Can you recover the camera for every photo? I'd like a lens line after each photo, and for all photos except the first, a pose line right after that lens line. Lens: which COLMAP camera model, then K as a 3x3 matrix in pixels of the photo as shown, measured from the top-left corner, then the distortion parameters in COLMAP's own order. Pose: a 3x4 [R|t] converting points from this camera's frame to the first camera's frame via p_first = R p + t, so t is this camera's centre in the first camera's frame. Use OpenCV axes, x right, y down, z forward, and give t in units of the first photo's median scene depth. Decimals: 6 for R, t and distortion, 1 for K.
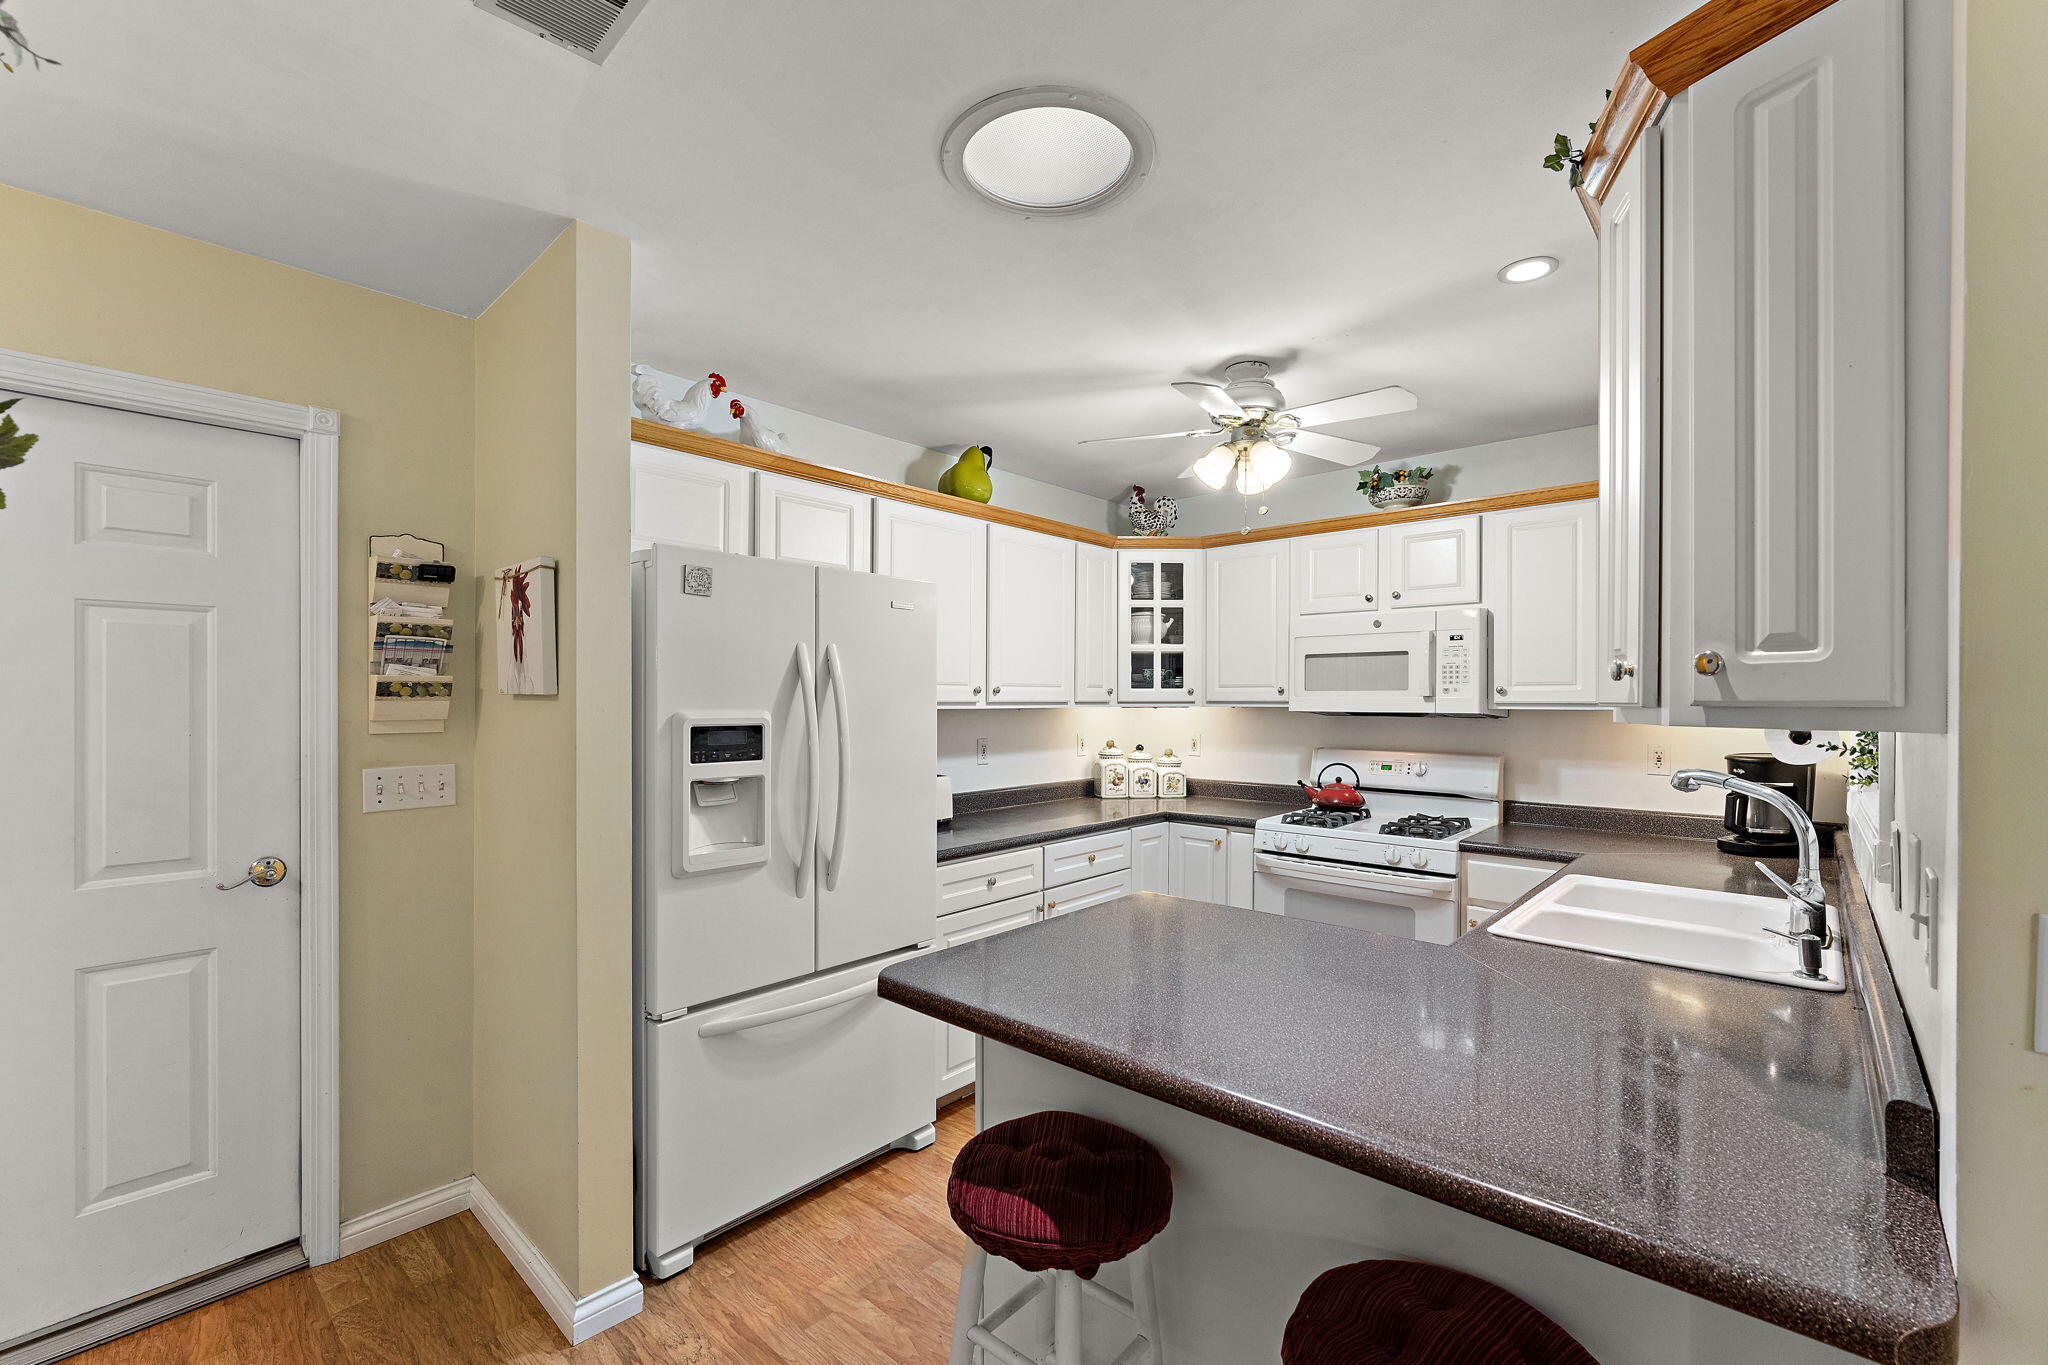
lens RADIAL K [[834.5, 0, 1022.3], [0, 834.5, 698.5], [0, 0, 1]] dist [0.000626, -0.000077]
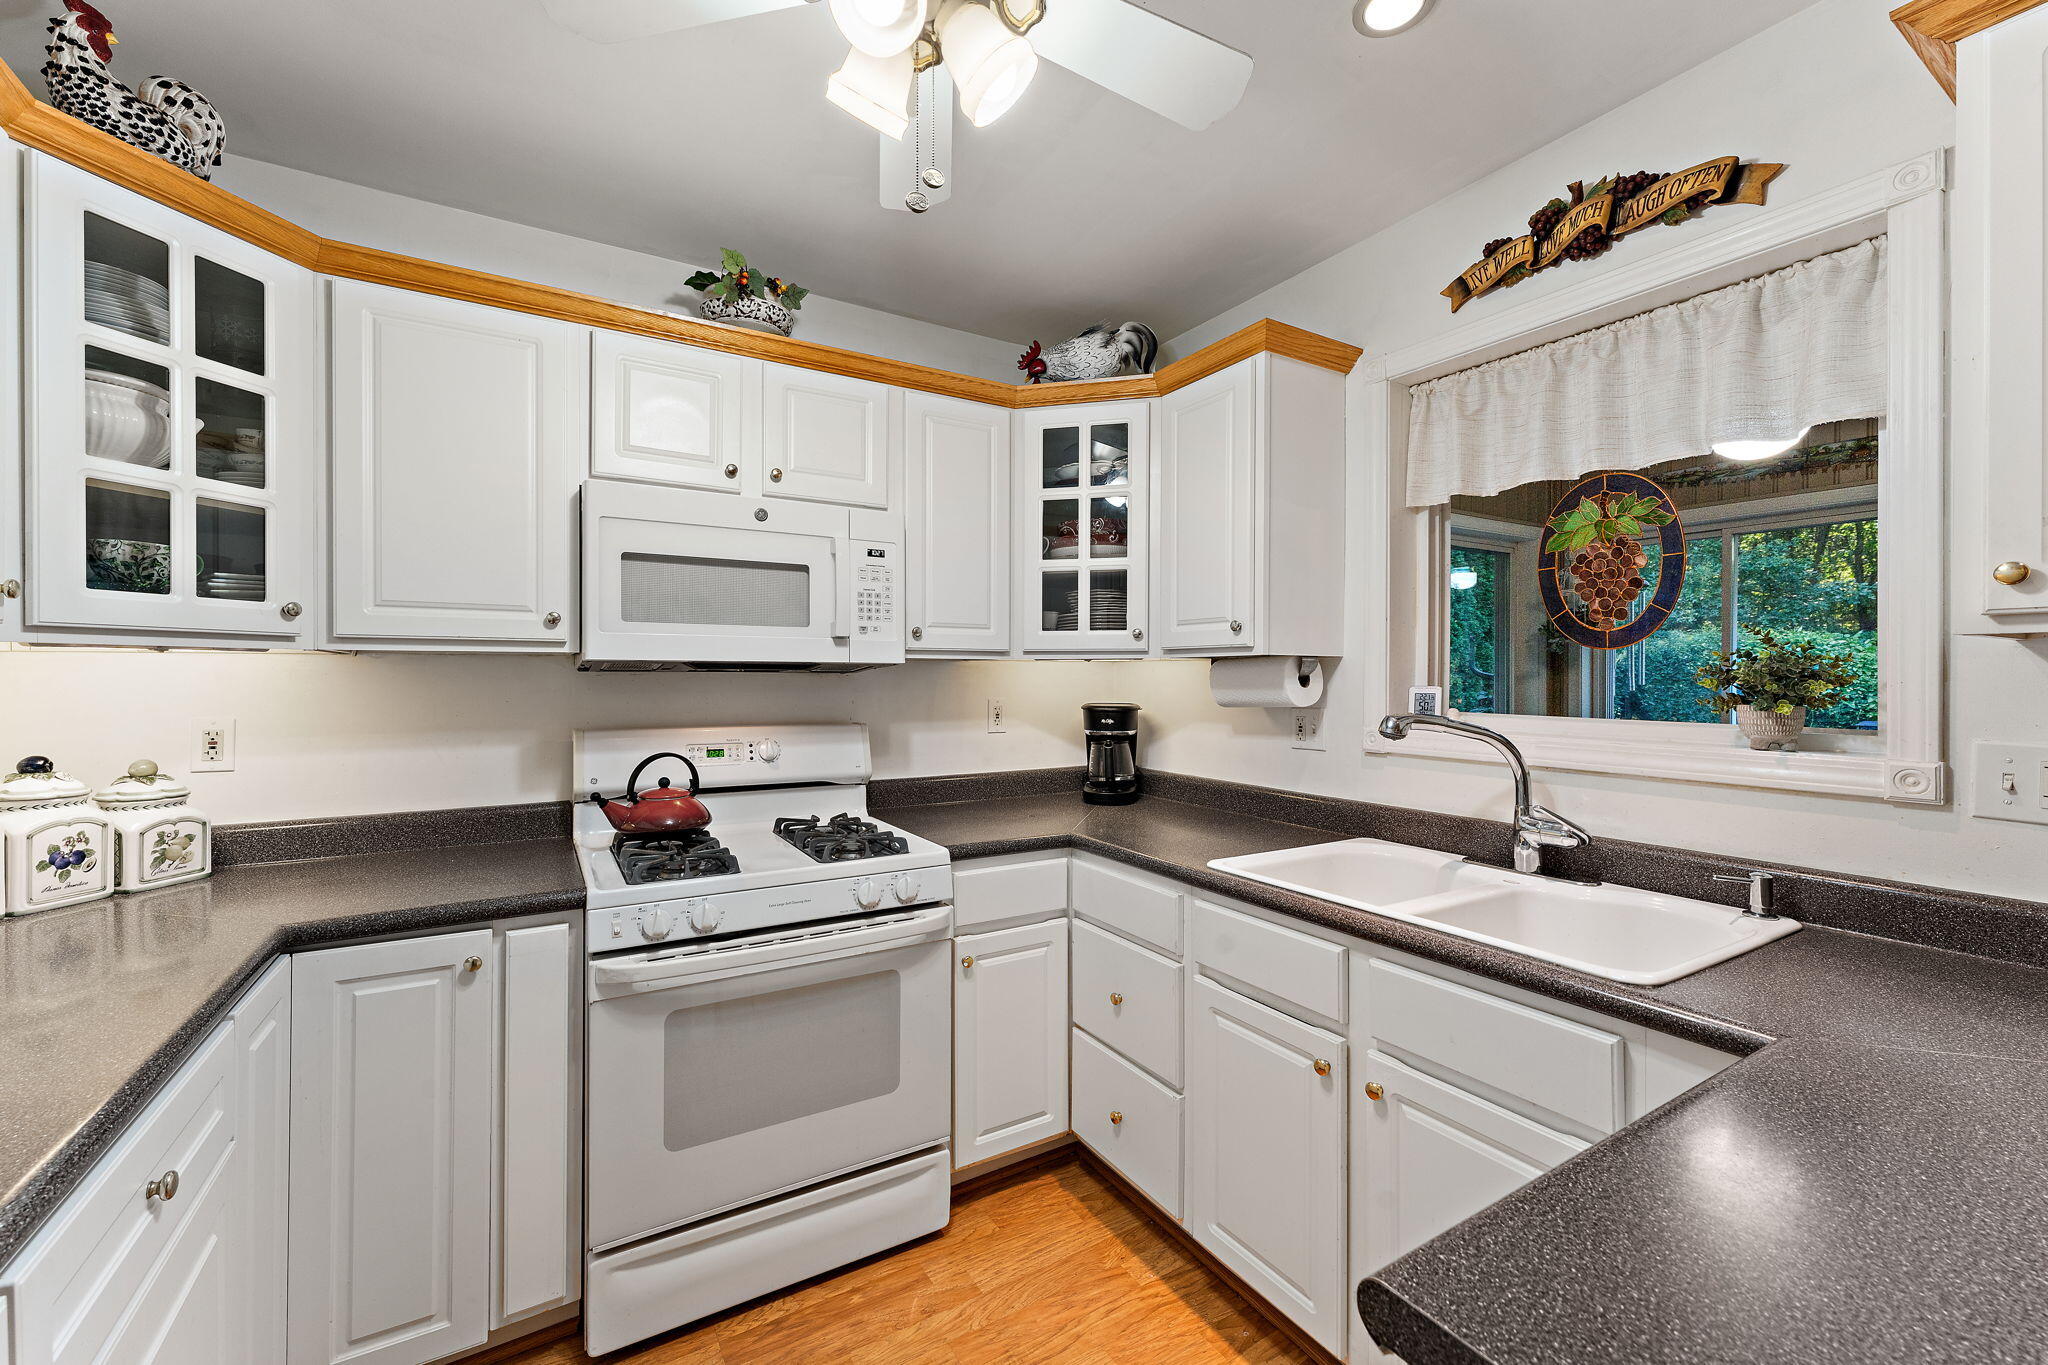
lens RADIAL K [[834.5, 0, 1025.7], [0, 834.5, 675.9], [0, 0, 1]] dist [0.000626, -0.000077]
pose [[0.283978, -0.003555, 0.958824, -0.082591], [-0.005571, 0.999970, 0.005358, 0.018709], [-0.958815, -0.006864, 0.283950, 0.544295]]
